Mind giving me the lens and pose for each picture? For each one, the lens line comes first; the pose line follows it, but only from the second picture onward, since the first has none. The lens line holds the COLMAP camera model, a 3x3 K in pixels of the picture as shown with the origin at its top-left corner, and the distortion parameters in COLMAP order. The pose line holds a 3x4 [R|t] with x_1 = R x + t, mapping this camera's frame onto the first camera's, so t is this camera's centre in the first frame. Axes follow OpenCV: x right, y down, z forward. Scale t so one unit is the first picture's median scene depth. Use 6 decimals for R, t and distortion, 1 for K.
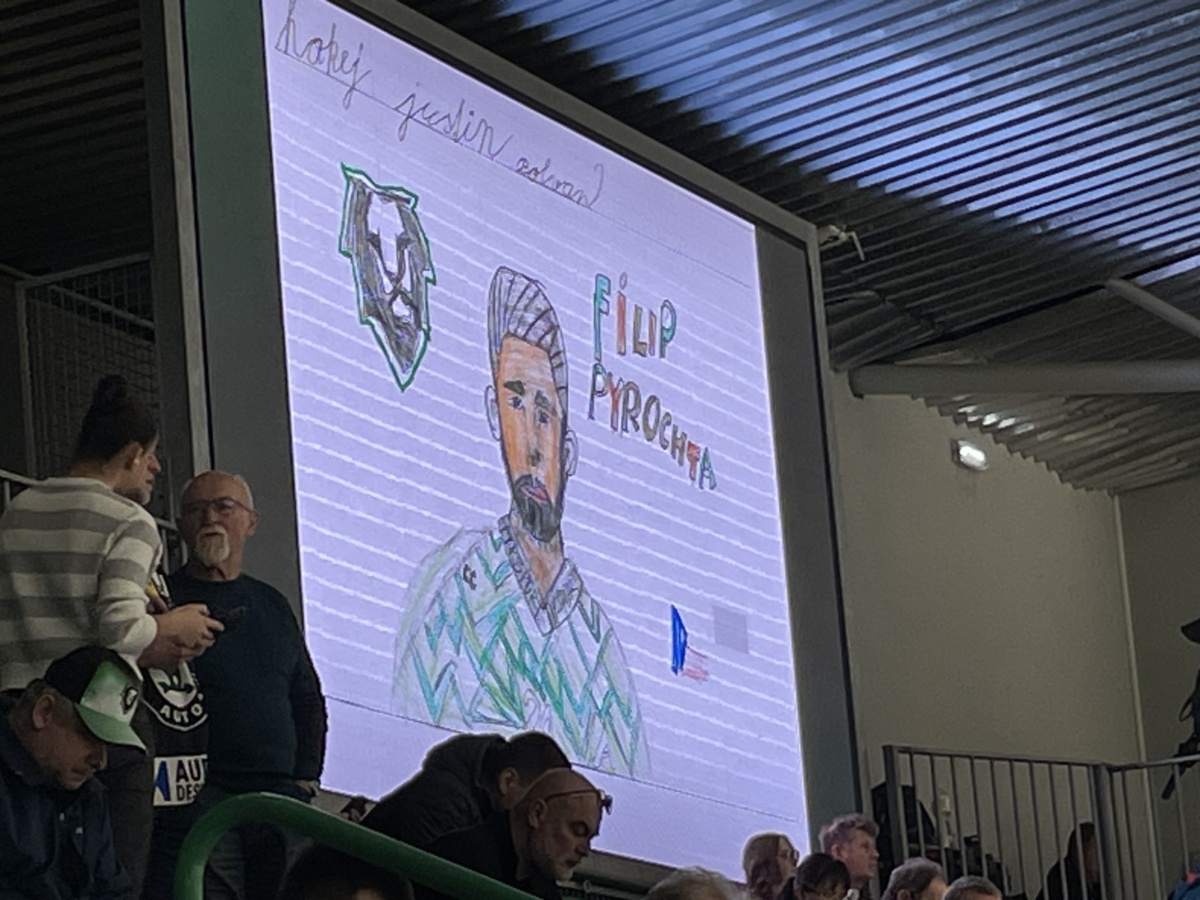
lens RADIAL K [[4637.8, 0, 600.0], [0, 4637.8, 450.0], [0, 0, 1]] dist [0.078084, 0.608589]
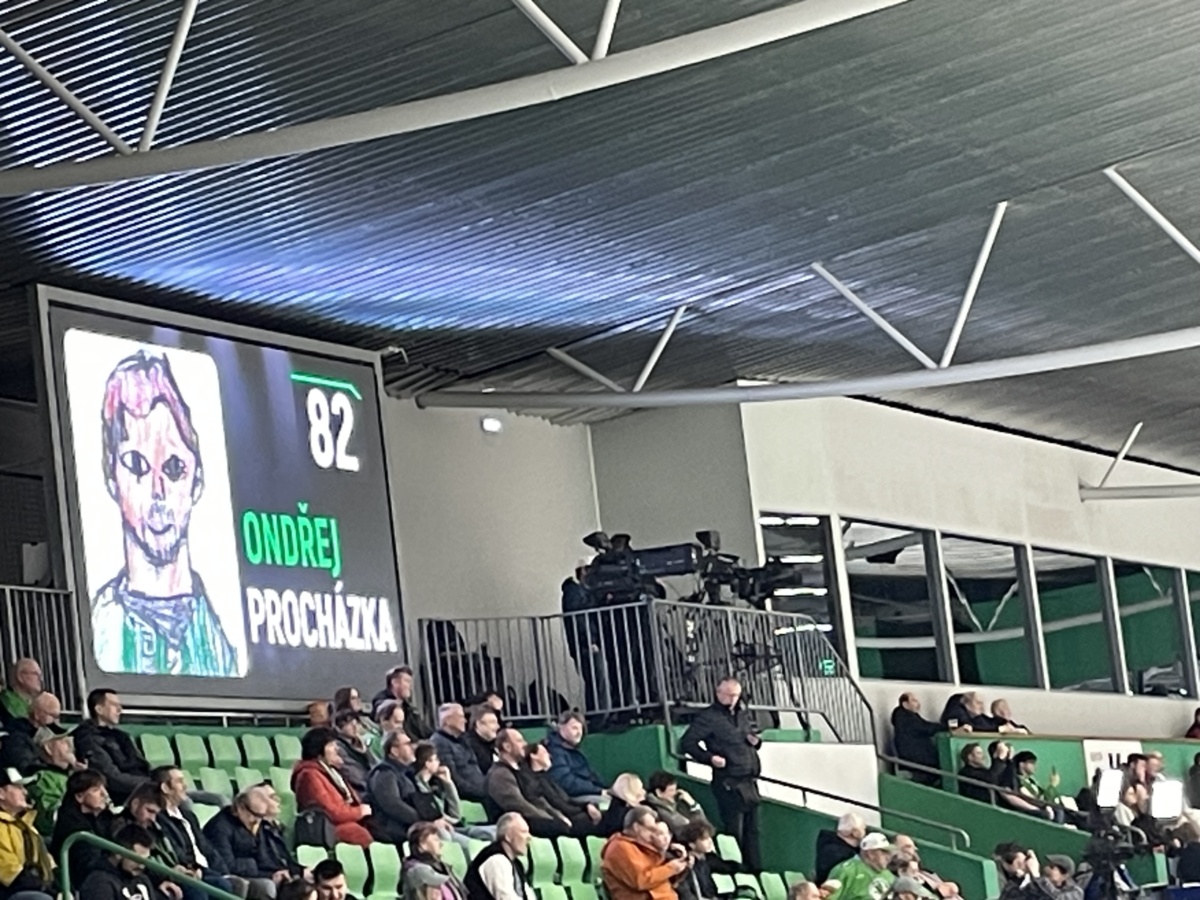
lens RADIAL K [[4185.5, 0, 577.8], [0, 4185.5, 448.2], [0, 0, 1]] dist [0.201234, -0.391385]
pose [[0.998858, -0.037868, 0.029141, 0.075529], [0.034802, 0.994440, 0.099383, -0.176611], [-0.032742, -0.098255, 0.994622, -0.746437]]
